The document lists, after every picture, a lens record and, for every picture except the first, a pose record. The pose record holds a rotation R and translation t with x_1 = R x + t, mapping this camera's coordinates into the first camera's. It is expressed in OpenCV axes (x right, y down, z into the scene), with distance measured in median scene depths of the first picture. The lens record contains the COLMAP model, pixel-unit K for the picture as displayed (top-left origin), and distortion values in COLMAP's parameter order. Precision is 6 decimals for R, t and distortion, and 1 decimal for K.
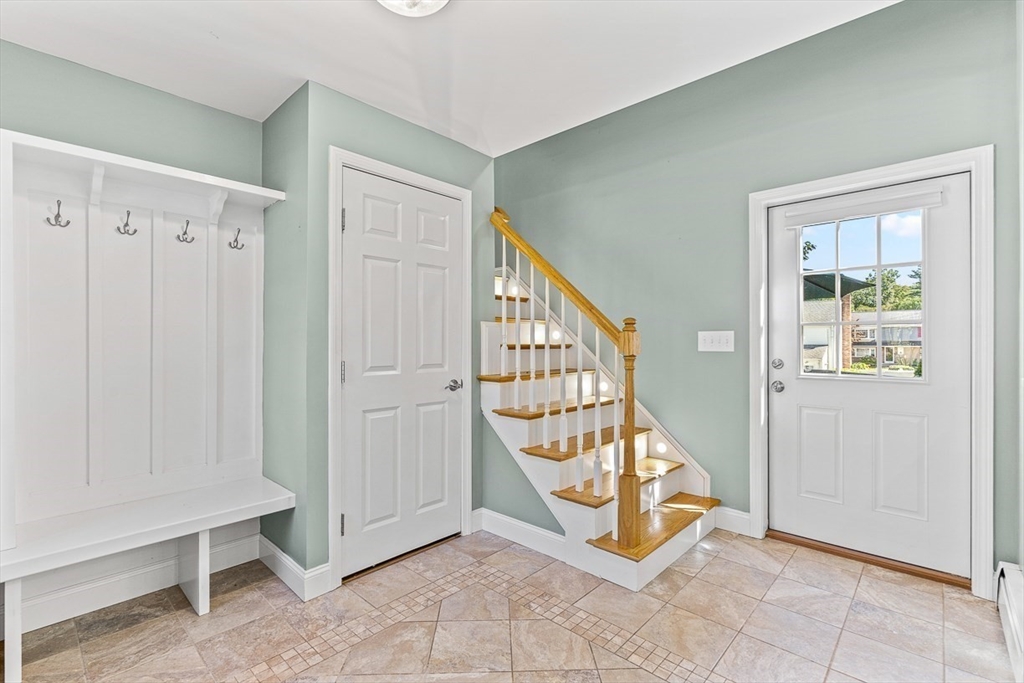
lens RADIAL K [[480.7, 0, 511.2], [0, 480.7, 337.5], [0, 0, 1]] dist [-0.000157, 0.000008]
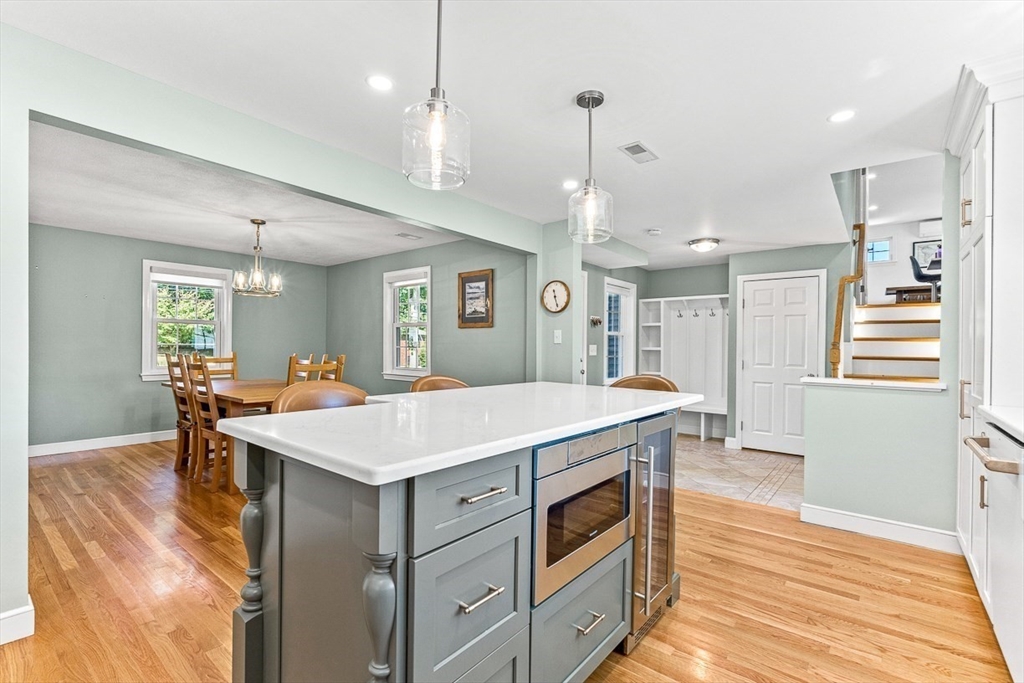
lens RADIAL K [[459.5, 0, 513.9], [0, 459.5, 340.3], [0, 0, 1]] dist [-0.000037, -0.000106]
pose [[0.087147, -0.018199, -0.996029, 1.760330], [-0.004555, 0.999815, -0.018667, -0.004419], [0.996185, 0.006164, 0.087048, -0.350547]]
